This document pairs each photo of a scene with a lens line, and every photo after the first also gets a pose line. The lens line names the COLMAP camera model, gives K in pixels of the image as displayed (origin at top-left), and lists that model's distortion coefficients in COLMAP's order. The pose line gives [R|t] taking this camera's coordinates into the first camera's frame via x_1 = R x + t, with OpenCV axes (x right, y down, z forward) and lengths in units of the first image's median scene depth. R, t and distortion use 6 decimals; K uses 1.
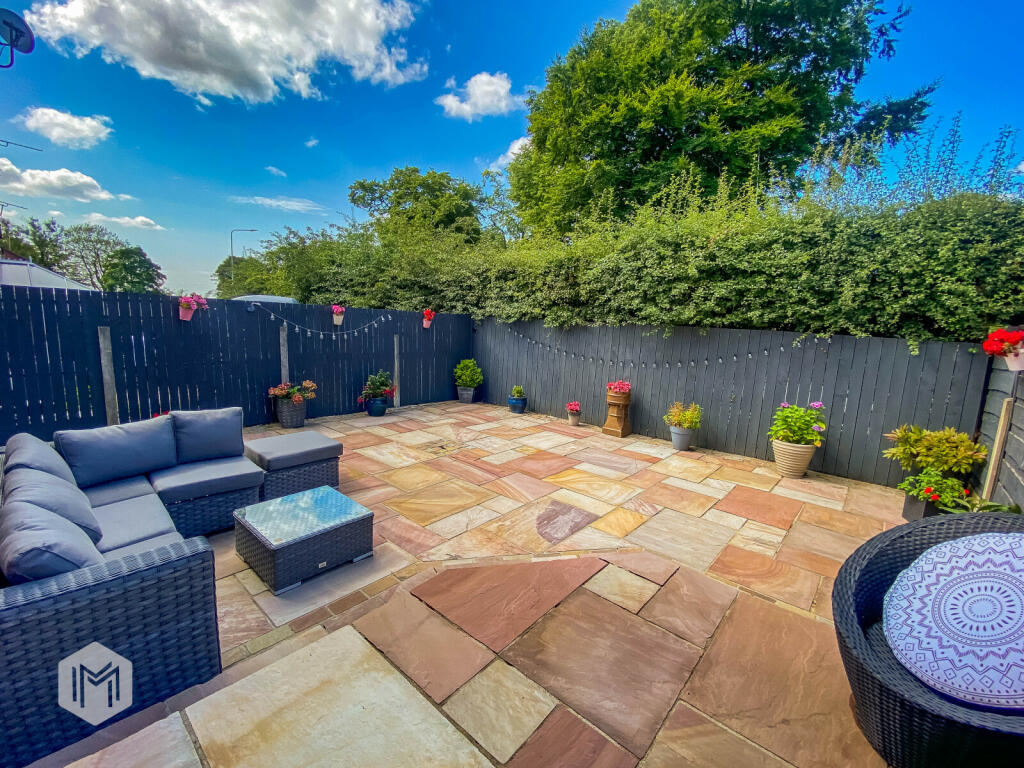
lens RADIAL K [[422.1, 0, 515.3], [0, 422.1, 382.6], [0, 0, 1]] dist [-0.000316, -0.000455]
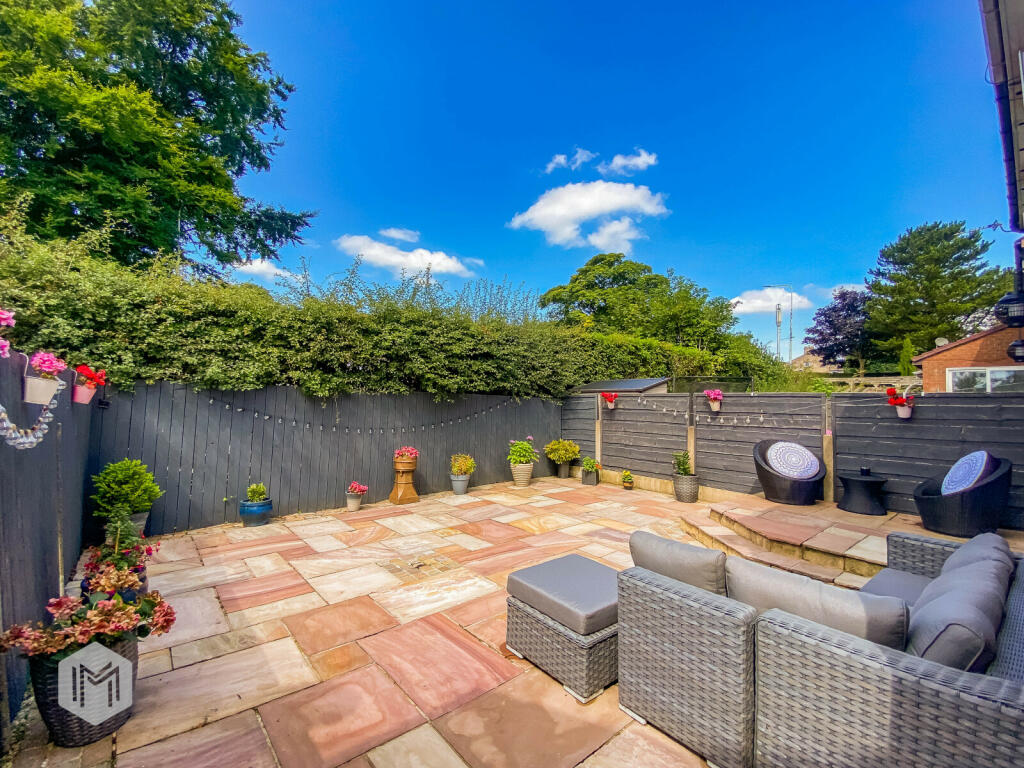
lens RADIAL K [[422.1, 0, 515.3], [0, 422.1, 382.6], [0, 0, 1]] dist [-0.000316, -0.000455]
pose [[0.206840, 0.000371, 0.978375, -0.807528], [0.152170, 0.987818, -0.032545, -0.098950], [-0.966469, 0.155611, 0.204264, 0.632713]]
